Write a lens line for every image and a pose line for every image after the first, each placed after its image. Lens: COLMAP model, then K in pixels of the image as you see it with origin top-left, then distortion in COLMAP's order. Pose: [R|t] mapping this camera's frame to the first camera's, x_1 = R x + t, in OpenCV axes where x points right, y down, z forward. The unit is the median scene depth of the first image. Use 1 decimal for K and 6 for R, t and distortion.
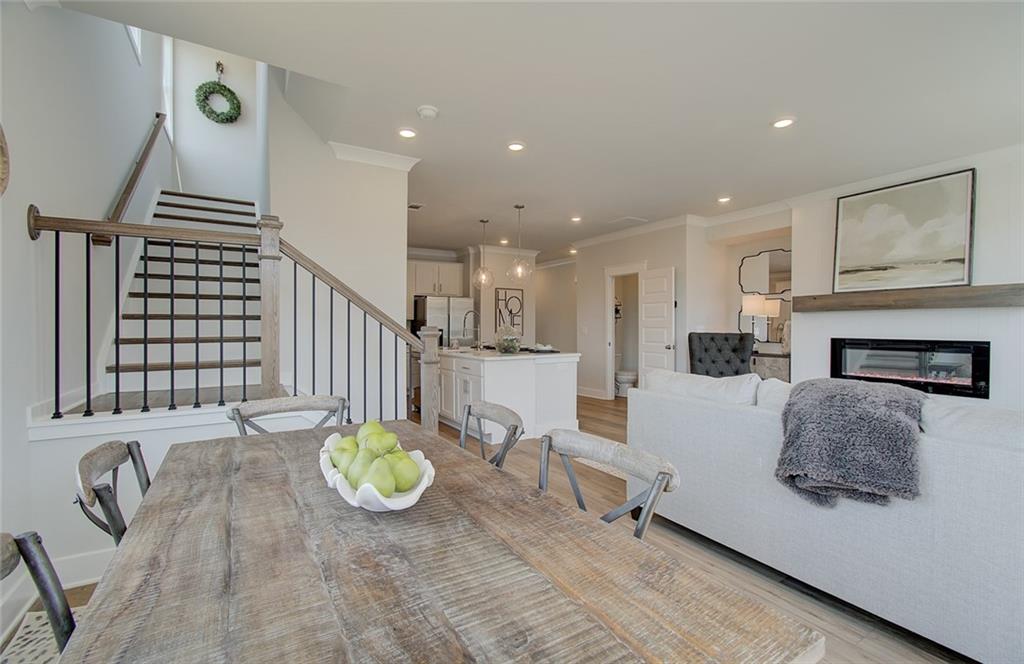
lens RADIAL K [[443.8, 0, 509.2], [0, 443.8, 331.5], [0, 0, 1]] dist [0.000579, -0.000688]
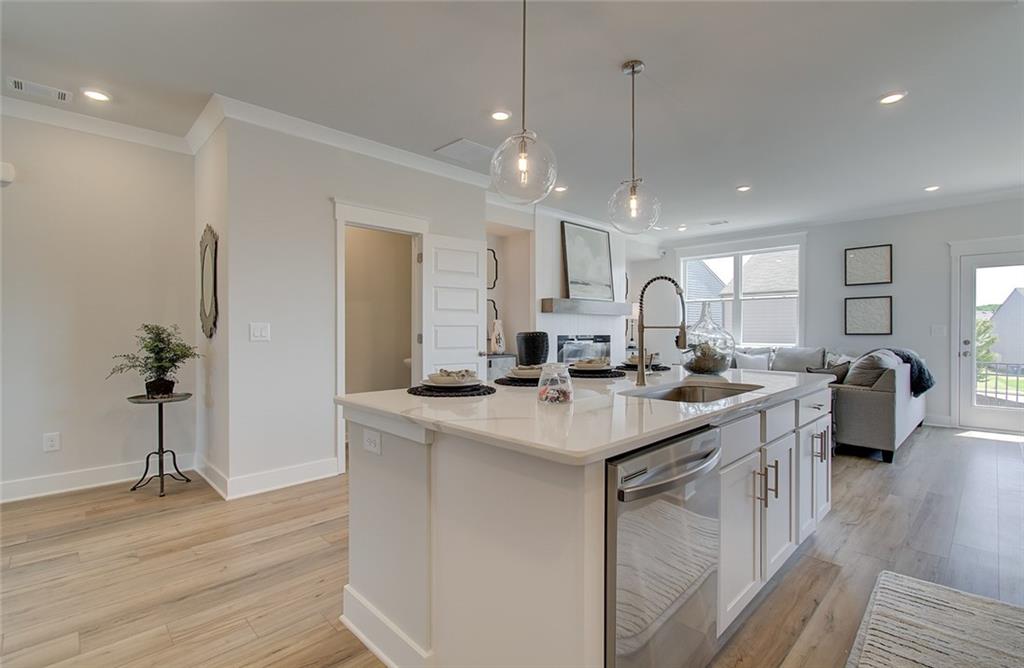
lens RADIAL K [[476.8, 0, 508.3], [0, 476.8, 332.4], [0, 0, 1]] dist [0.002267, 0.000122]
pose [[-0.220684, -0.004725, 0.975334, -0.598469], [0.008902, 0.999937, 0.006858, -0.003172], [-0.975305, 0.010196, -0.220628, 1.671970]]
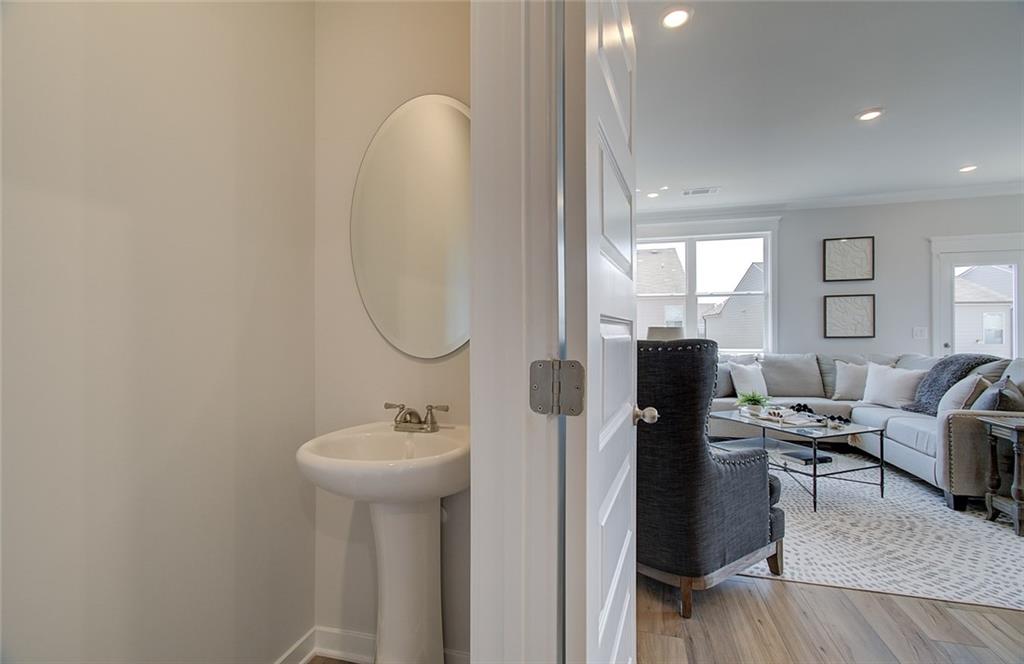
lens RADIAL K [[443.8, 0, 516.0], [0, 443.8, 331.4], [0, 0, 1]] dist [0.000579, -0.000688]
pose [[-0.690743, 0.005516, 0.723080, 0.355963], [0.012350, 0.999915, 0.004169, -0.009787], [-0.722995, 0.011810, -0.690752, 1.752844]]
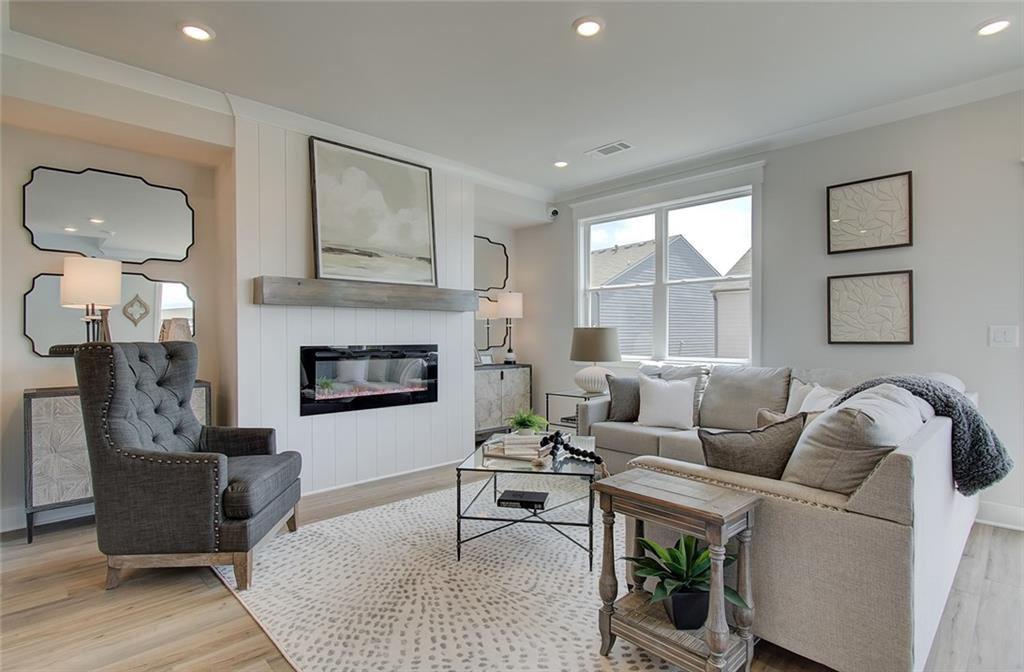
lens RADIAL K [[515.6, 0, 512.0], [0, 515.6, 335.0], [0, 0, 1]] dist [-0.000925, 0.000388]
pose [[-0.225911, -0.000540, 0.974148, -0.097100], [0.011699, 0.999926, 0.003267, -0.001104], [-0.974078, 0.012135, -0.225888, 1.023283]]
